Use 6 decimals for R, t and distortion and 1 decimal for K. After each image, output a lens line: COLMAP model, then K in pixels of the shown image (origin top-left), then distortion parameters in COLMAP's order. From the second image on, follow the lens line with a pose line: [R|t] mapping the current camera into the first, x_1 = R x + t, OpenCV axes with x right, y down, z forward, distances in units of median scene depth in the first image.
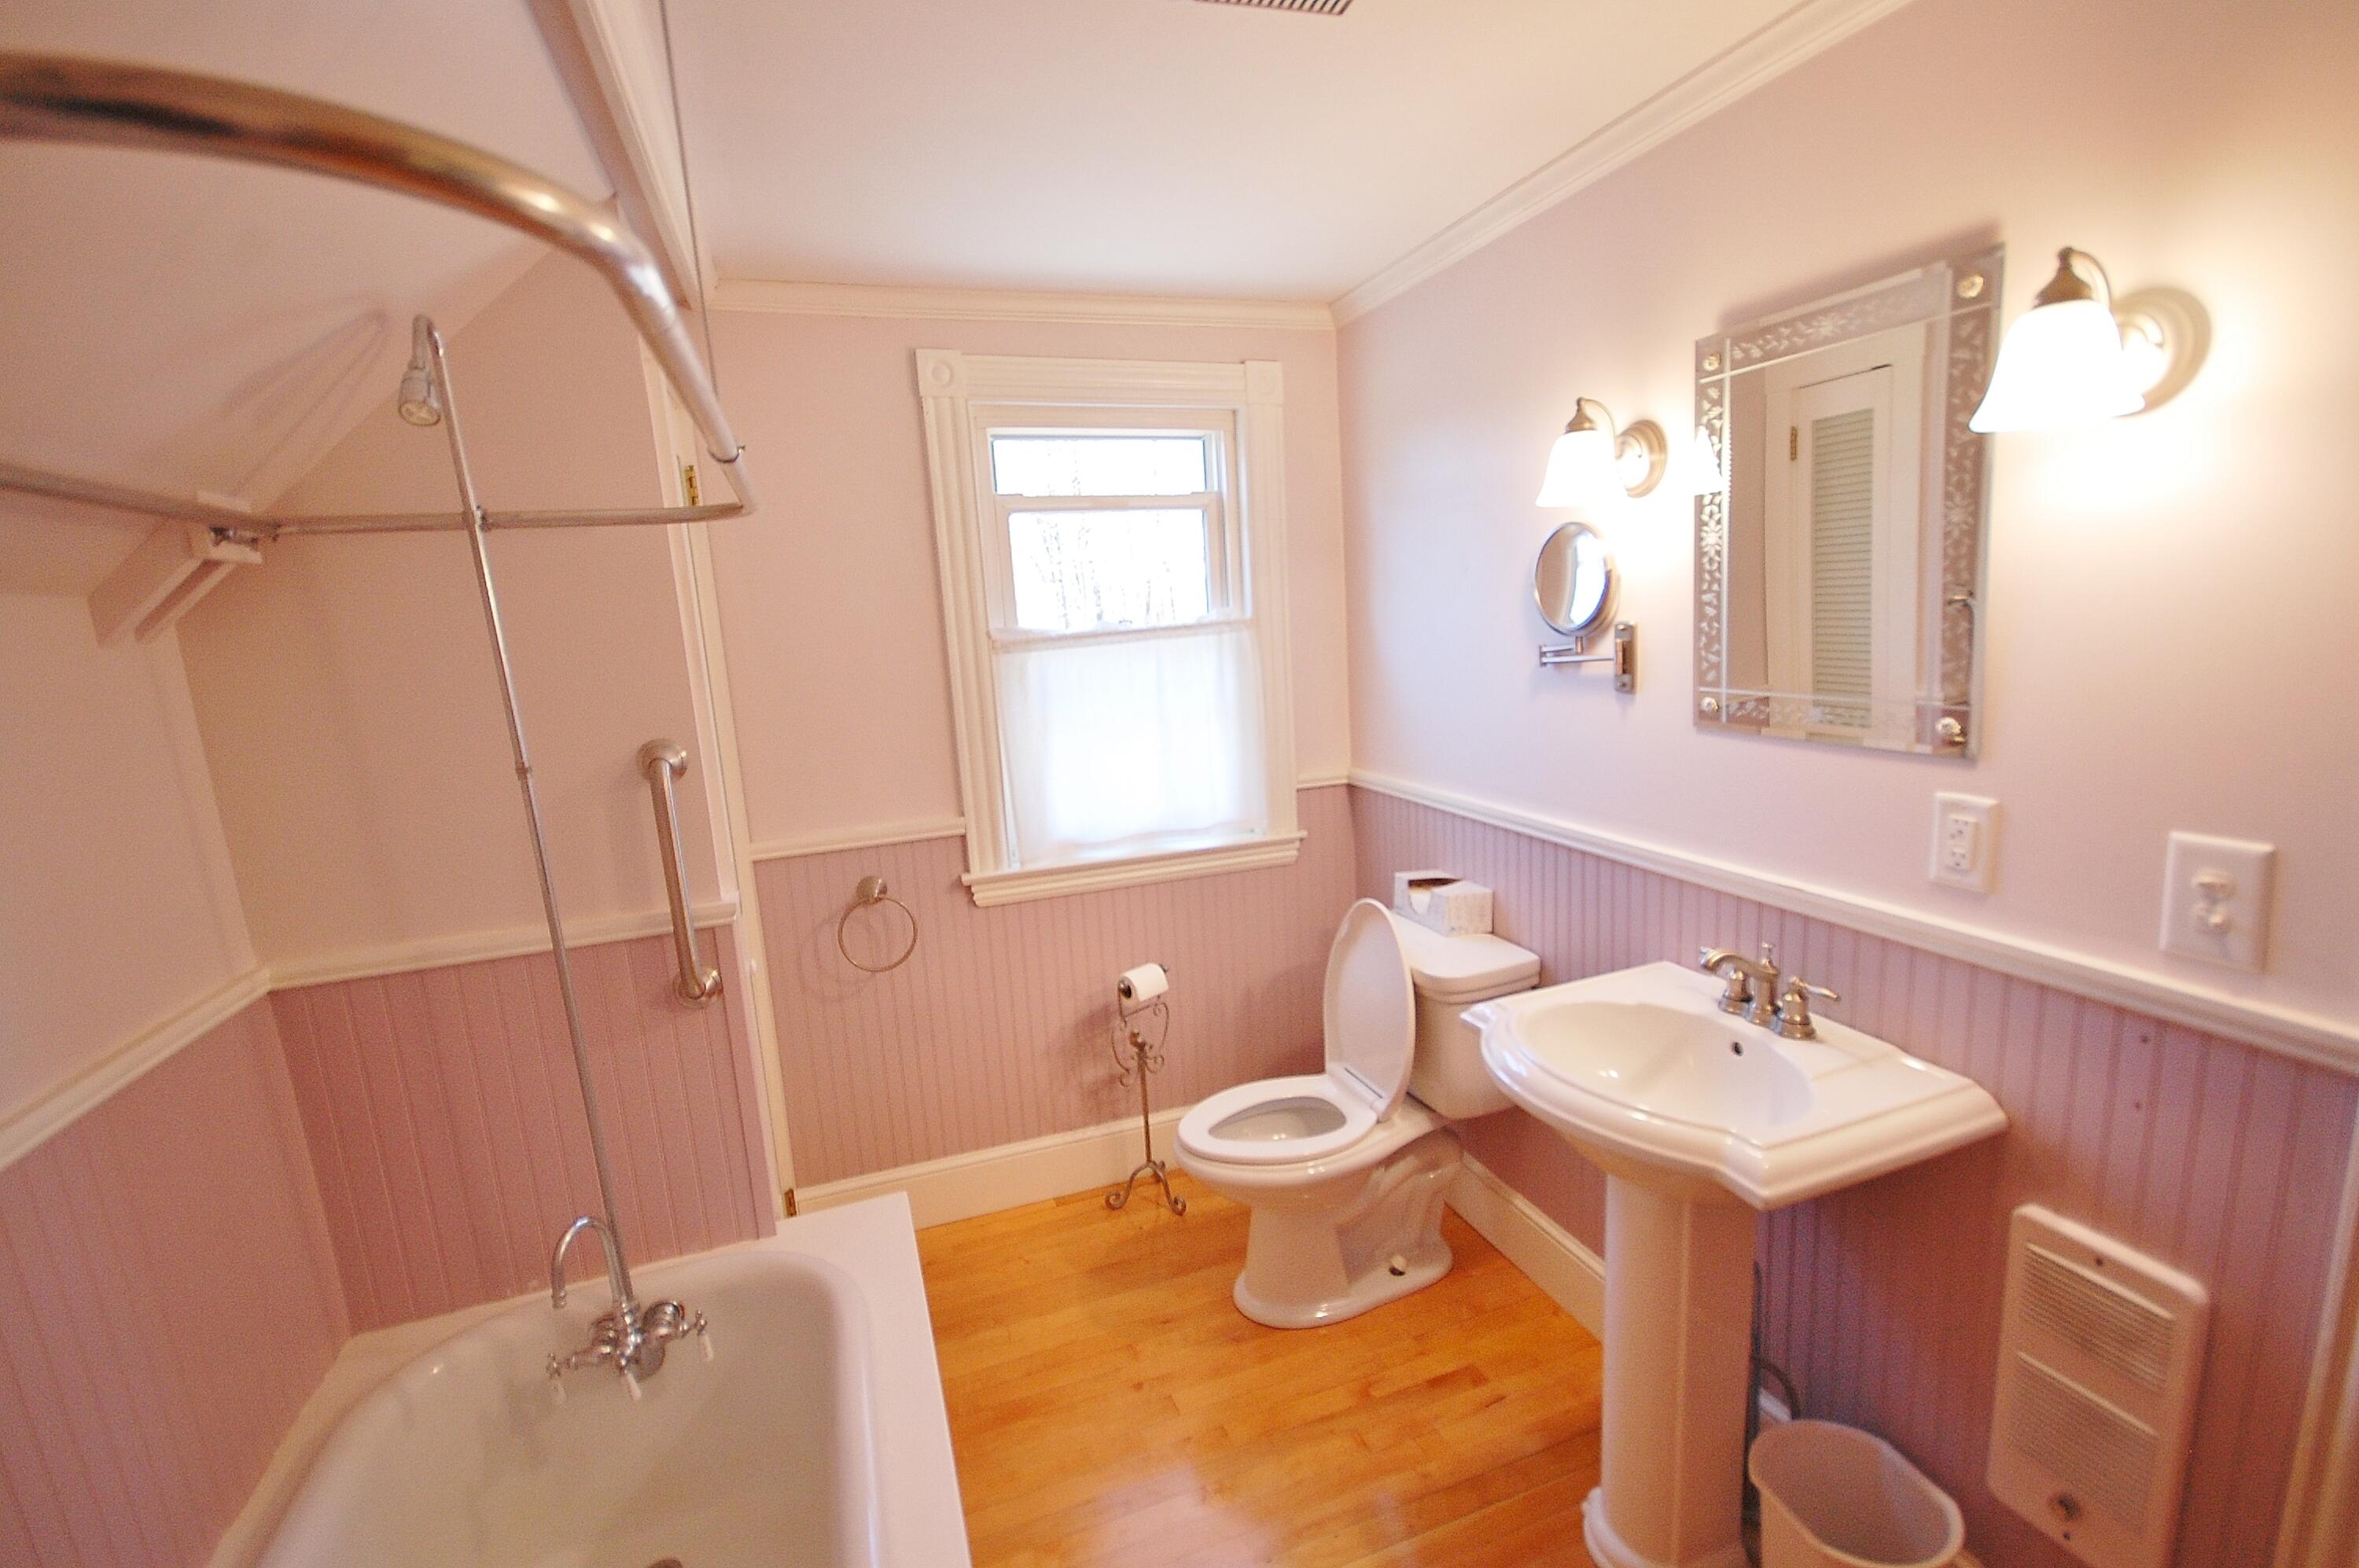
lens RADIAL K [[1048.9, 0, 1189.6], [0, 1048.9, 795.1], [0, 0, 1]] dist [0.001633, 0.000150]
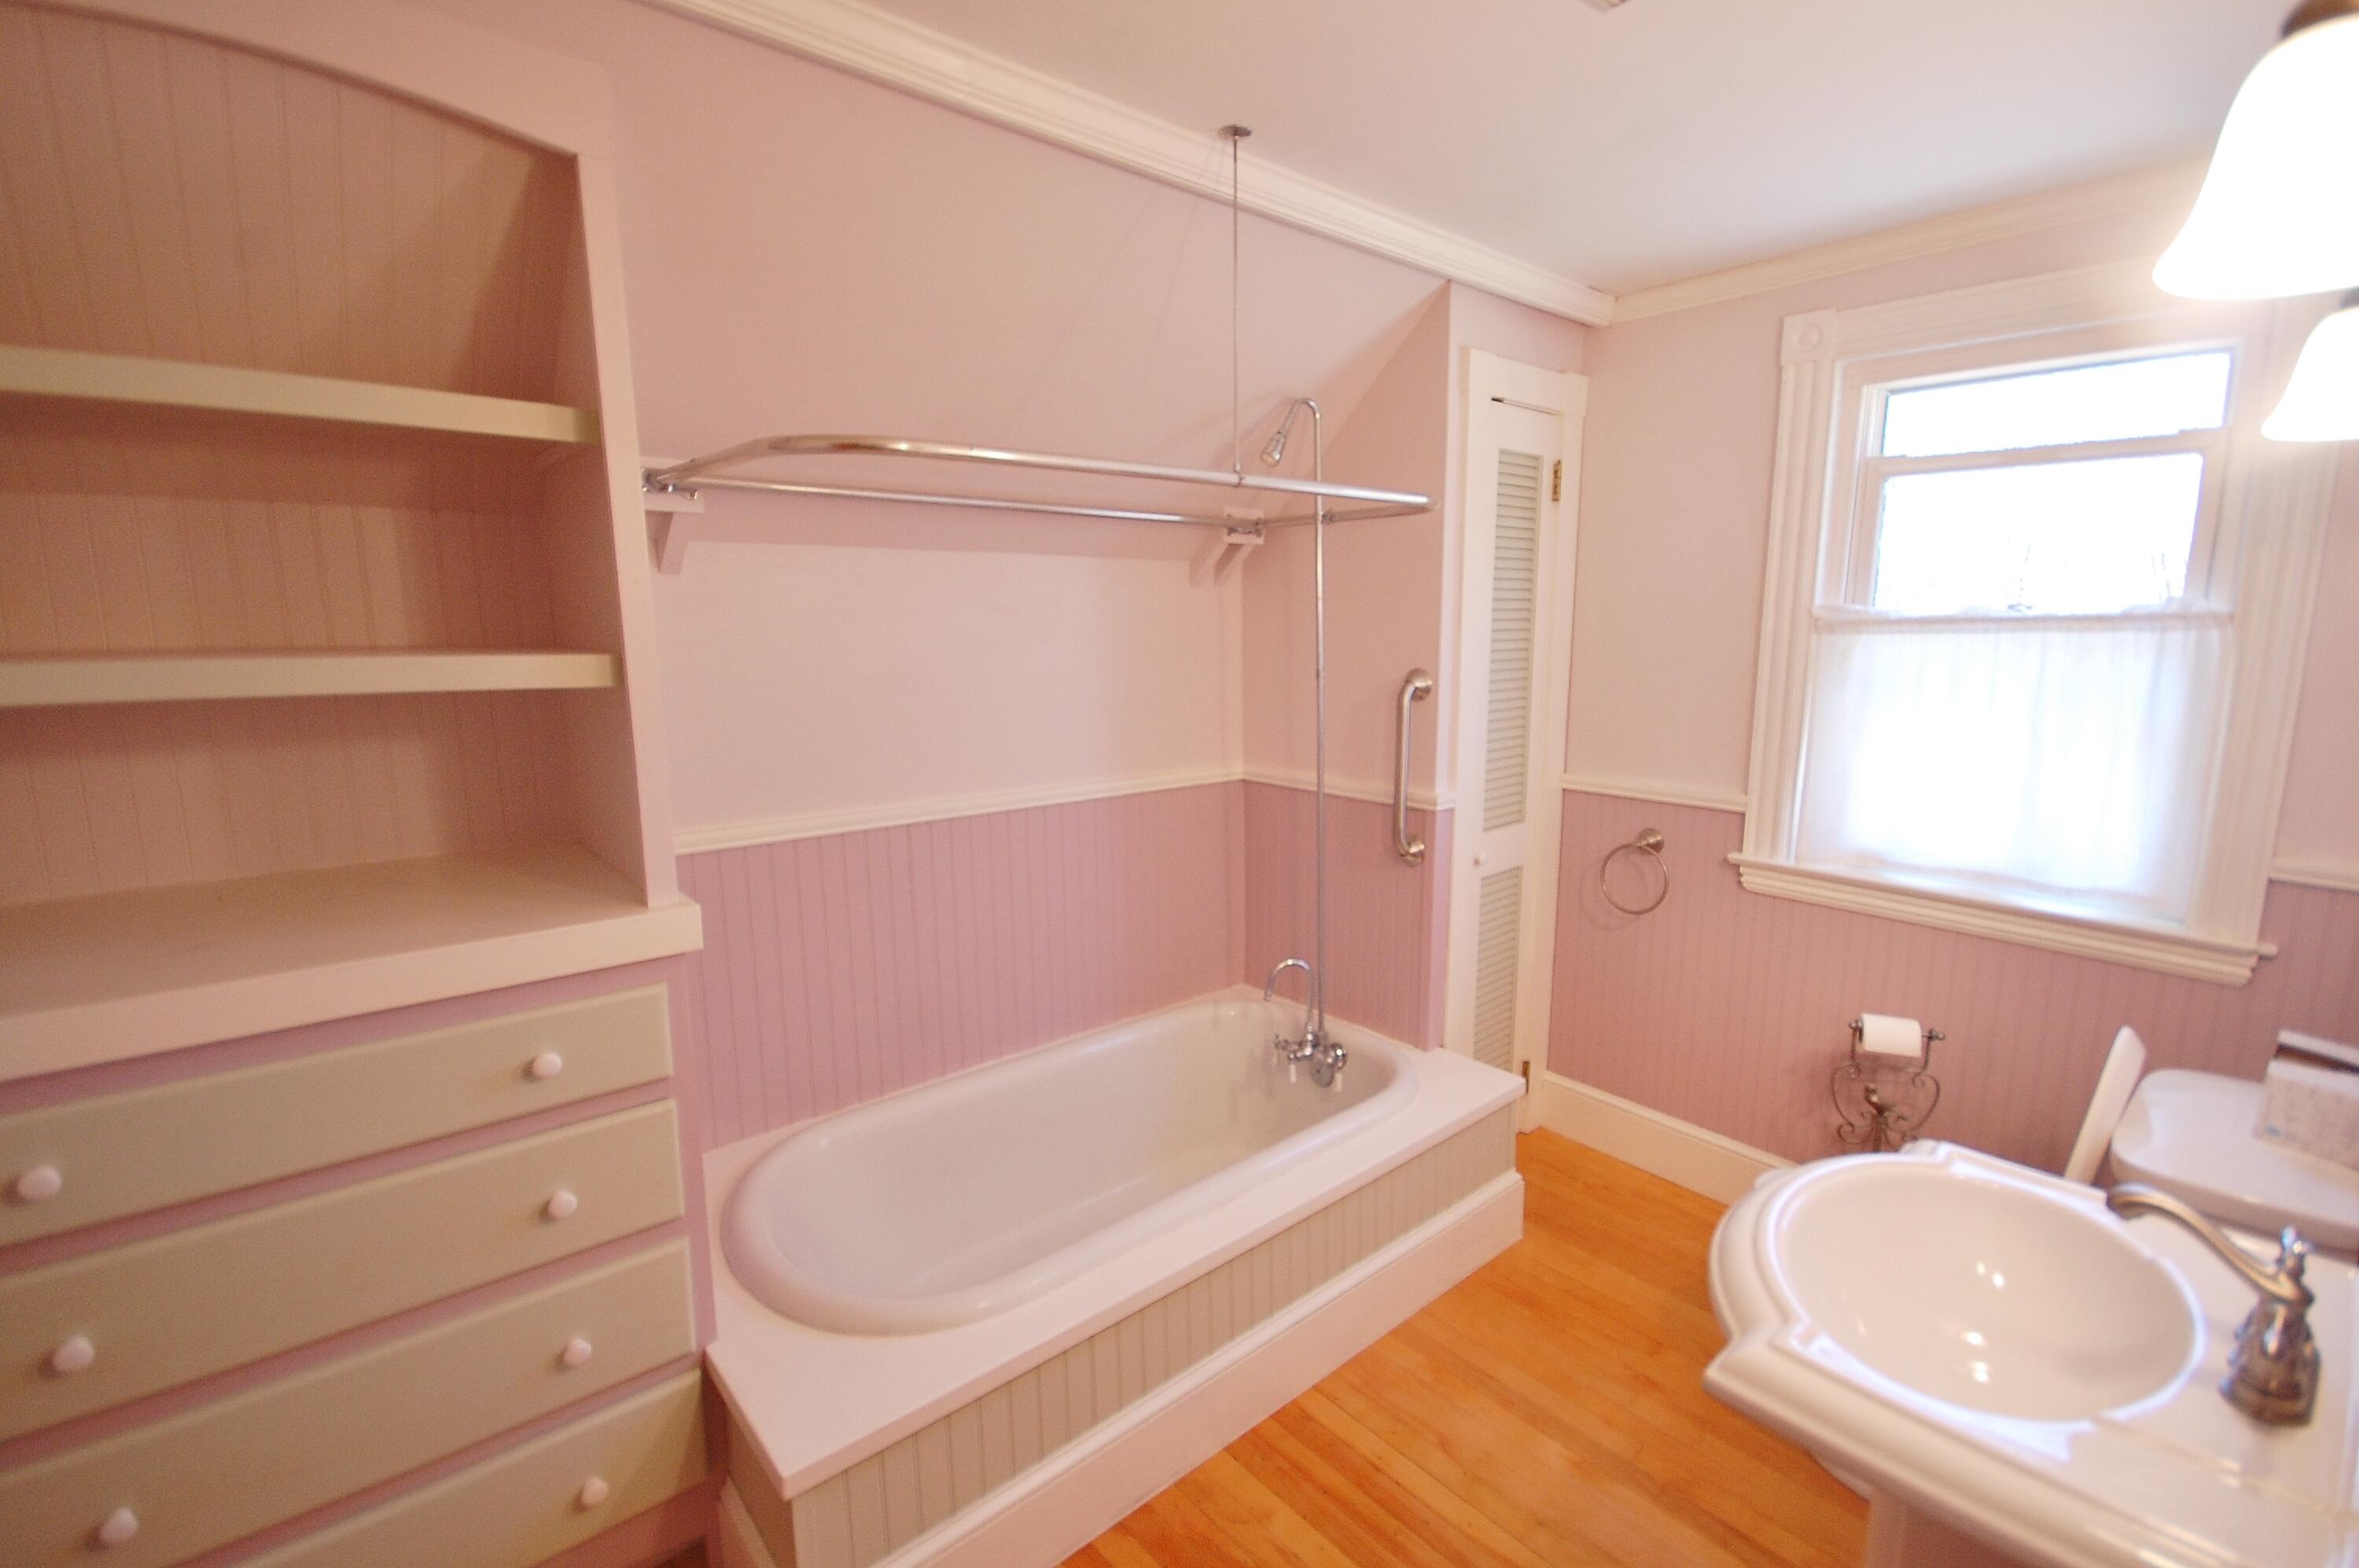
lens RADIAL K [[1041.8, 0, 1179.5], [0, 1041.8, 784.0], [0, 0, 1]] dist [-0.001058, -0.000027]
pose [[0.350954, 0.210713, -0.912377, 0.485255], [-0.181240, 0.971213, 0.154586, -0.043679], [0.918686, 0.111106, 0.379041, 0.142415]]
